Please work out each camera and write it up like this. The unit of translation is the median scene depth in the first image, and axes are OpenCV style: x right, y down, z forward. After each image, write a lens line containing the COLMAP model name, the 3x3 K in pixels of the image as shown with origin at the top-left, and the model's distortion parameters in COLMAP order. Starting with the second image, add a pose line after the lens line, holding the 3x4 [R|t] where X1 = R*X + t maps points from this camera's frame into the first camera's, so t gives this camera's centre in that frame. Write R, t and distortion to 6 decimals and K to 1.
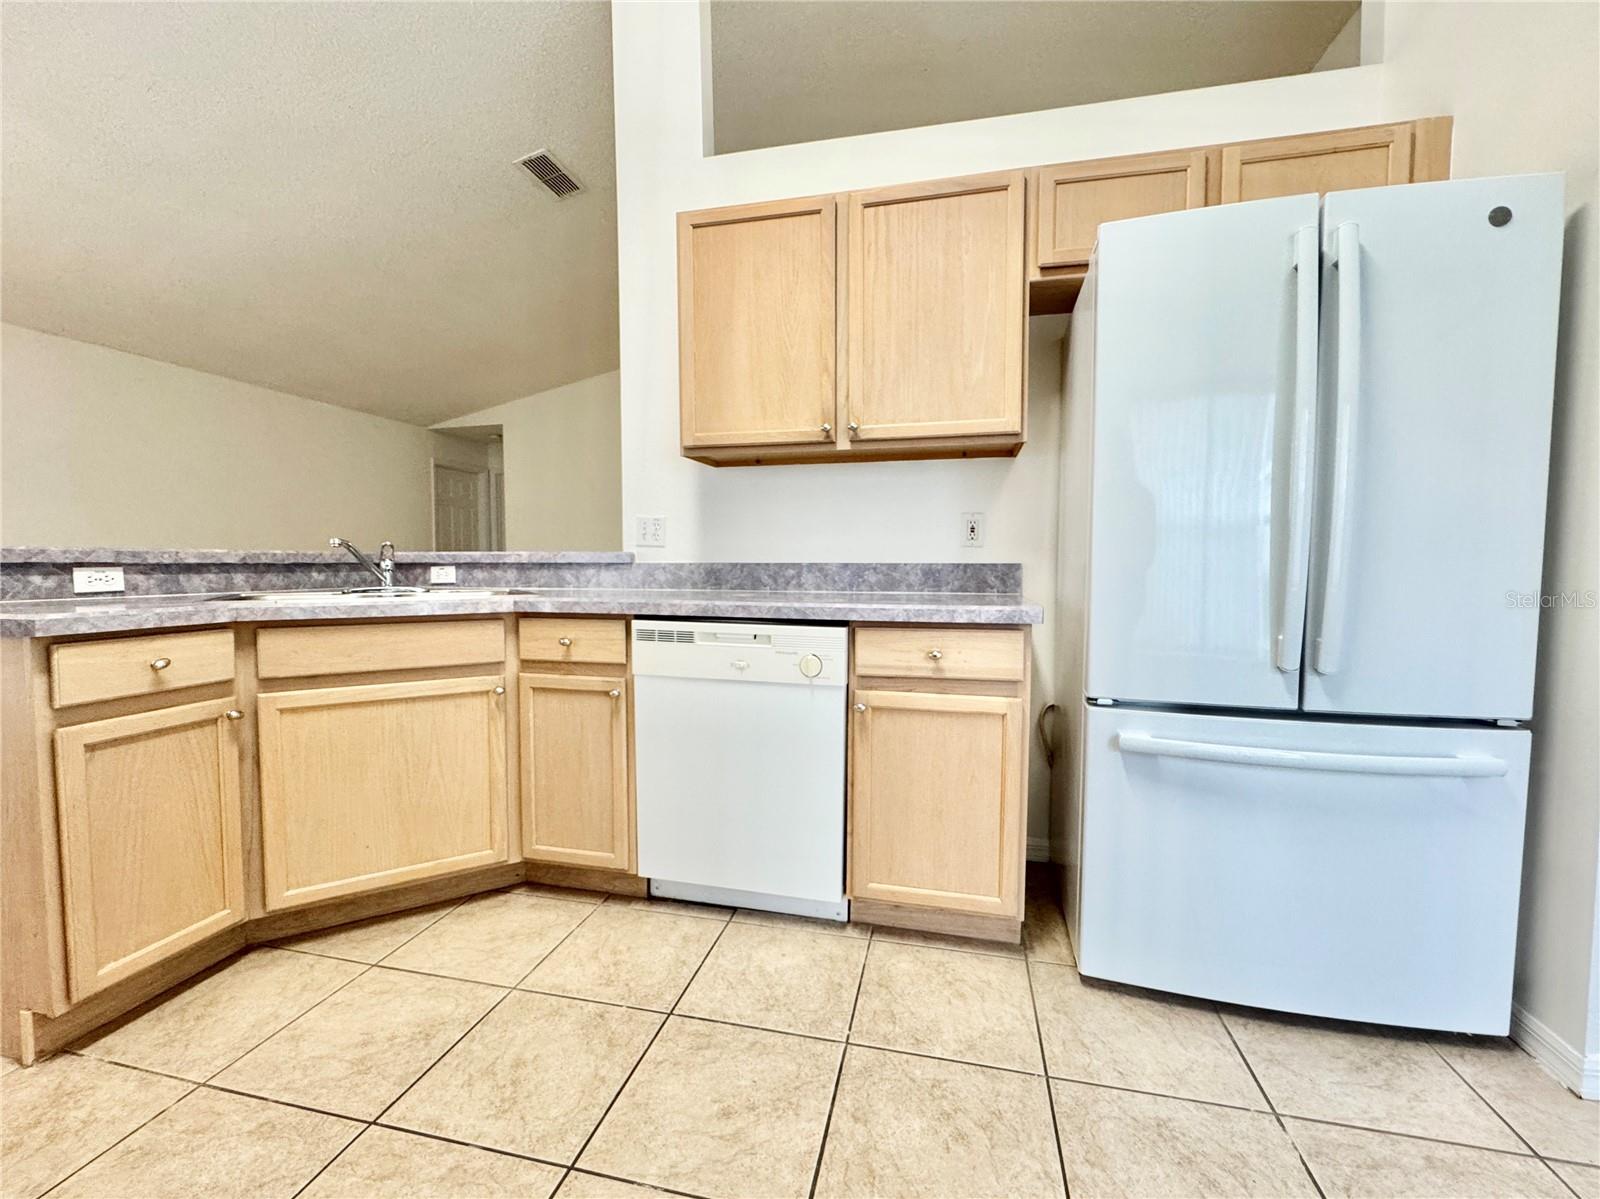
lens RADIAL K [[674.5, 0, 800.4], [0, 674.5, 599.4], [0, 0, 1]] dist [-0.004011, -0.000746]
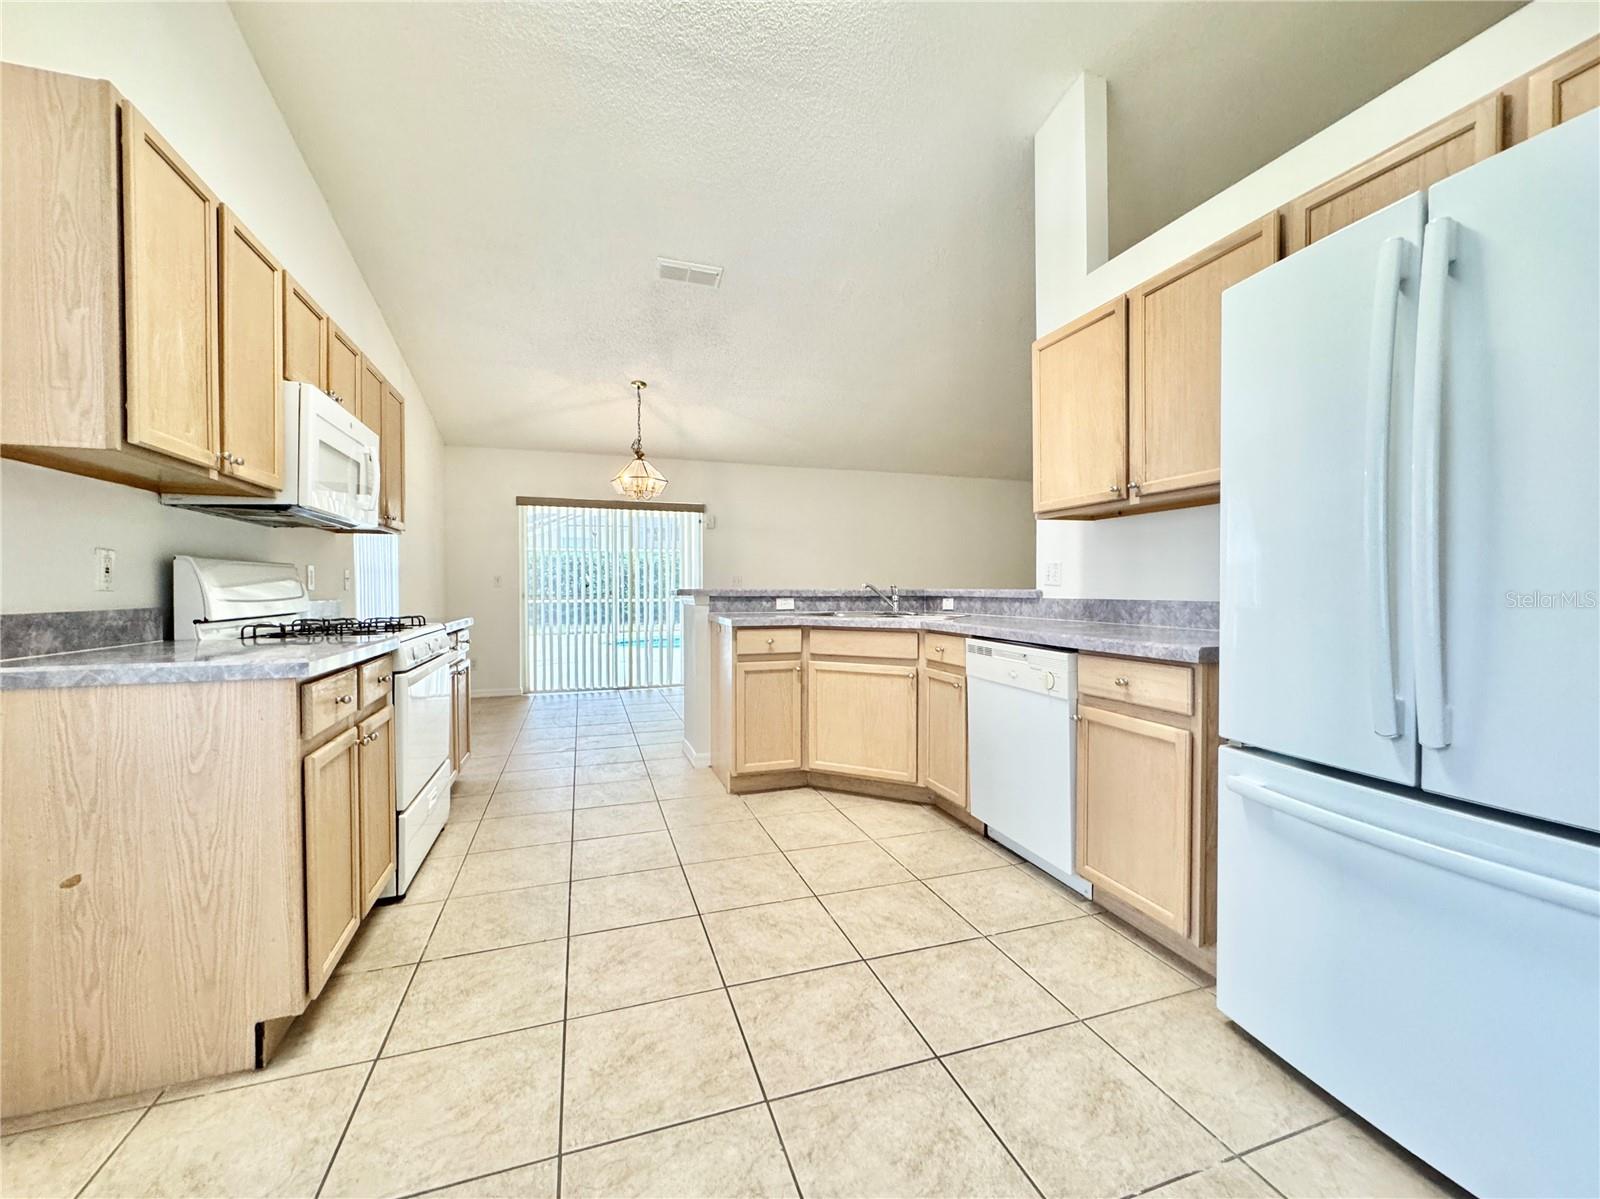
lens RADIAL K [[650.2, 0, 797.5], [0, 650.2, 599.9], [0, 0, 1]] dist [-0.003116, 0.000120]
pose [[0.521250, 0.014663, -0.853278, 0.795162], [-0.046538, 0.998853, -0.011265, -0.020130], [0.852134, 0.045582, 0.521334, -0.075908]]
